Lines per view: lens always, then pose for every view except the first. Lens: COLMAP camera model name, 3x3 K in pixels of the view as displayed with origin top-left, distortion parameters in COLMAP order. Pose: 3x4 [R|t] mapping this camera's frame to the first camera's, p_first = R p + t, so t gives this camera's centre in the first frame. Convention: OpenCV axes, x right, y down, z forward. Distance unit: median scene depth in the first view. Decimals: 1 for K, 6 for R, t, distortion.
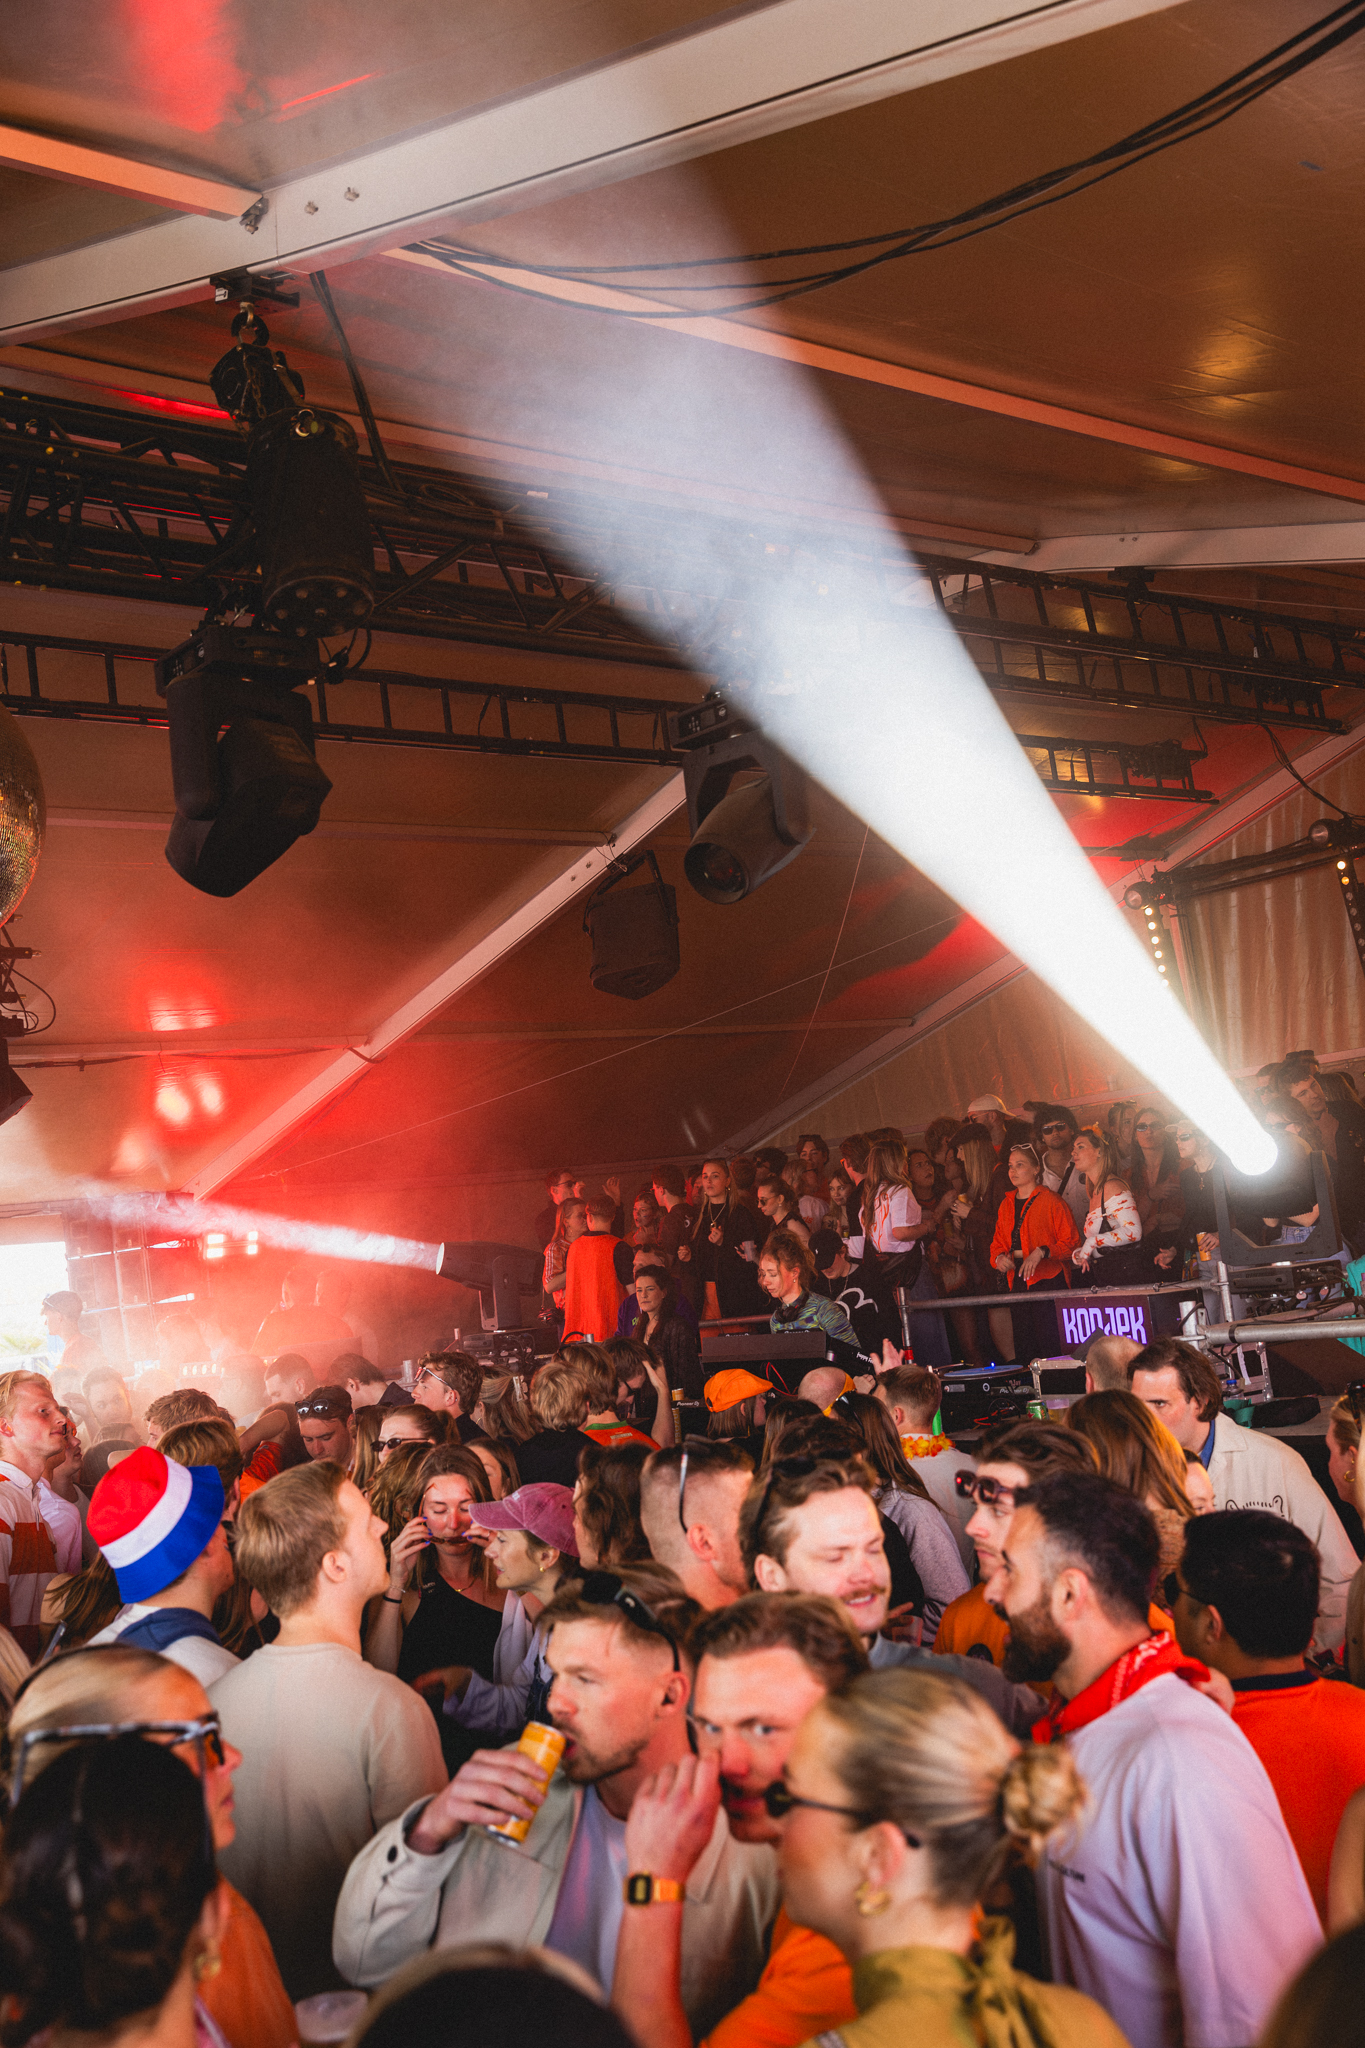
lens RADIAL K [[2035.9, 0, 682.7], [0, 2035.9, 1087.3], [0, 0, 1]] dist [0.010692, 0.004884]
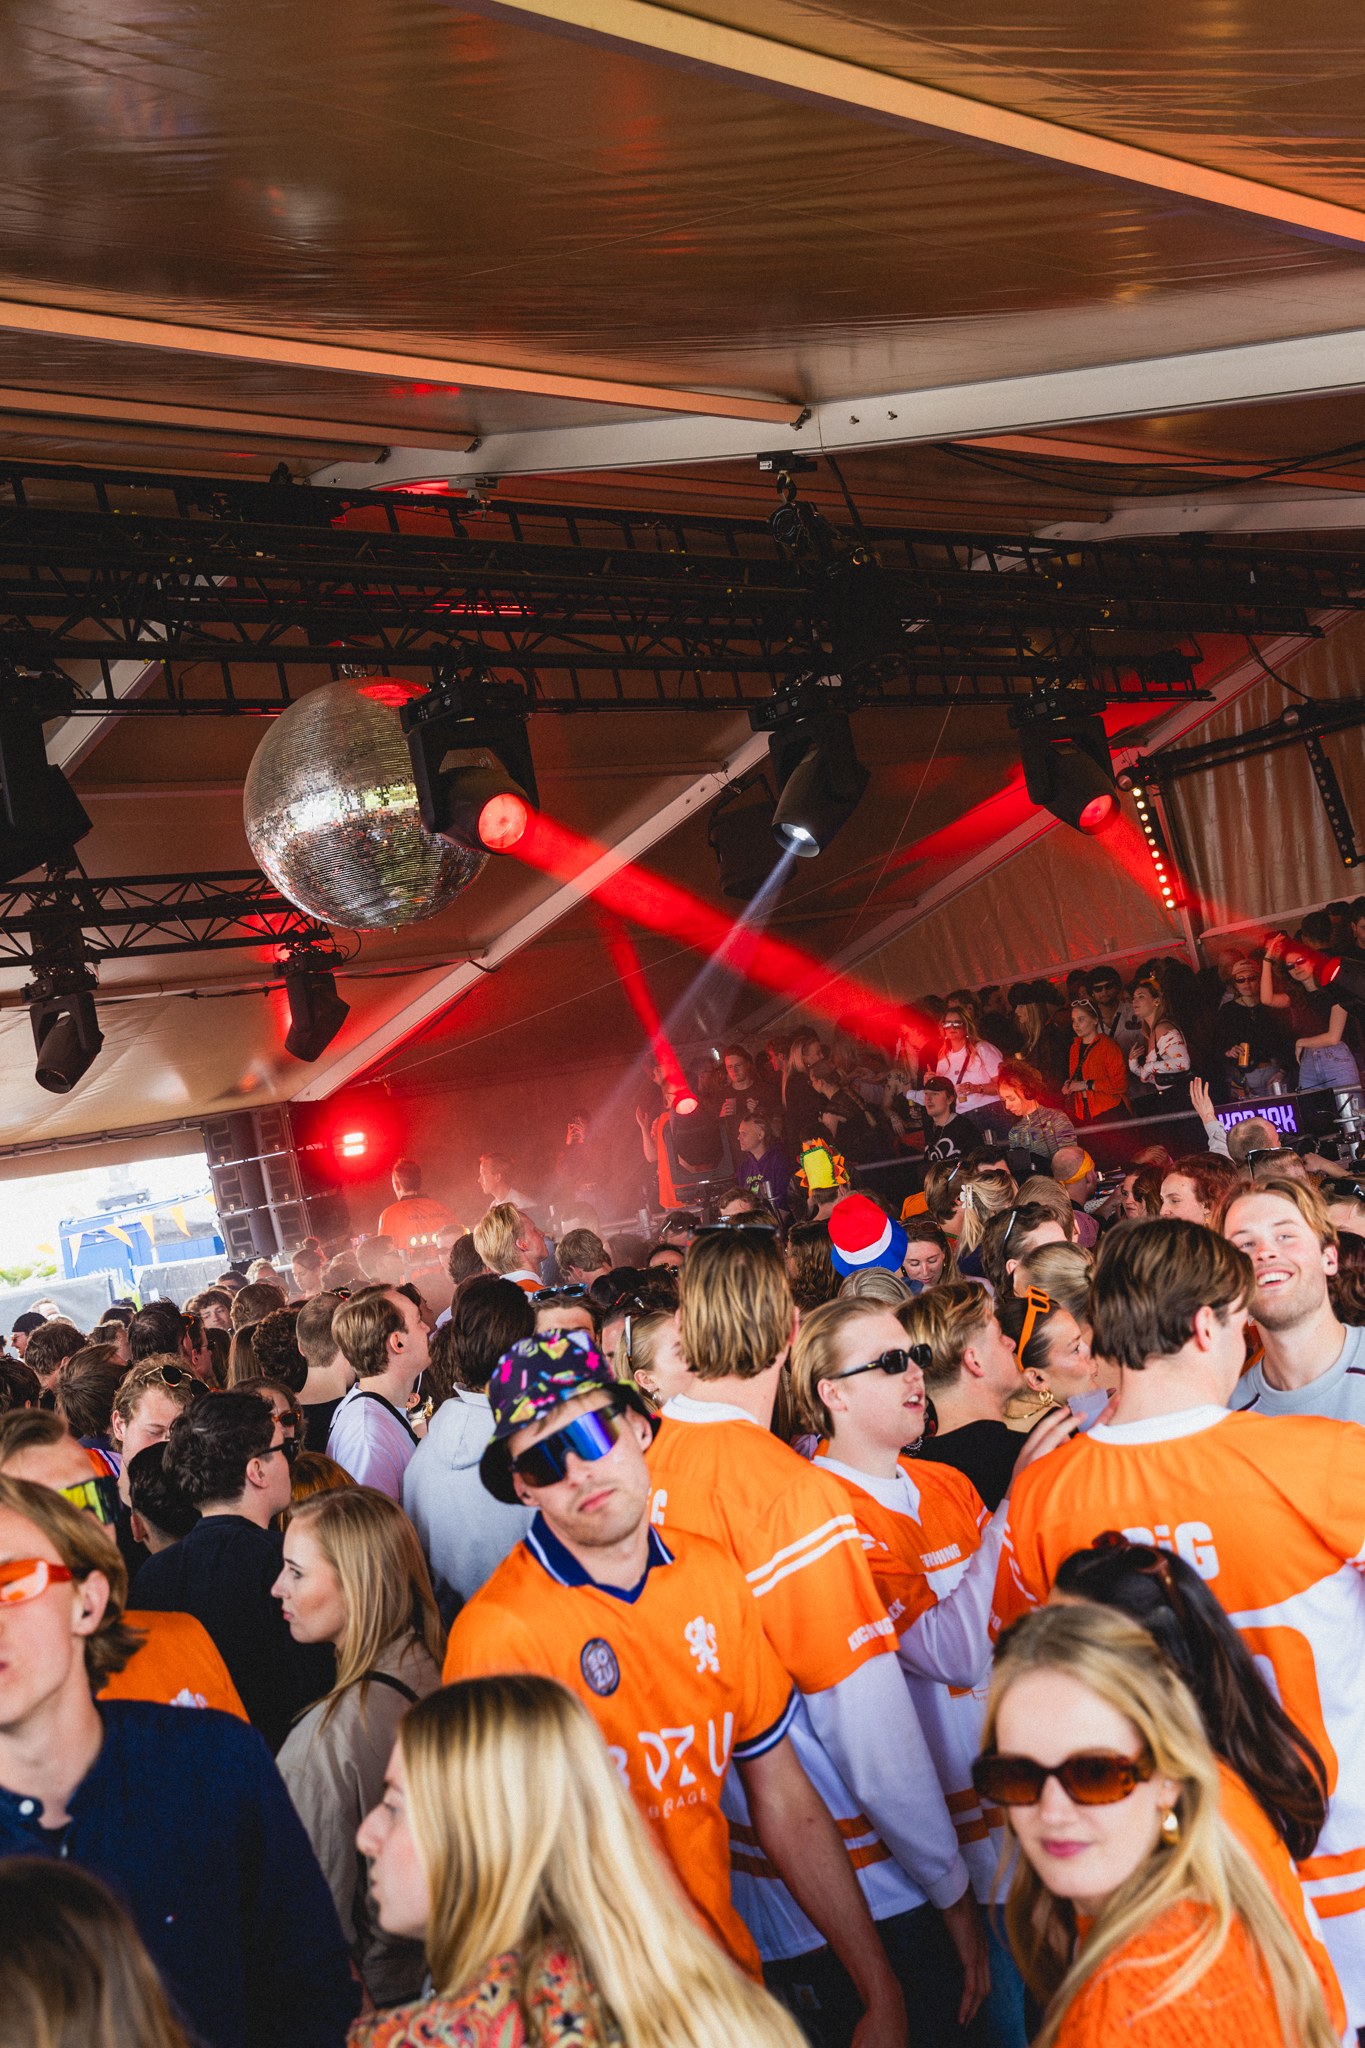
lens RADIAL K [[2072.4, 0, 682.5], [0, 2072.4, 1024.0], [0, 0, 1]] dist [0.002375, 0.005522]
pose [[0.995349, -0.072366, 0.063593, -0.117848], [0.070943, 0.997183, 0.024349, -0.003665], [-0.065176, -0.019725, 0.997679, -0.156417]]
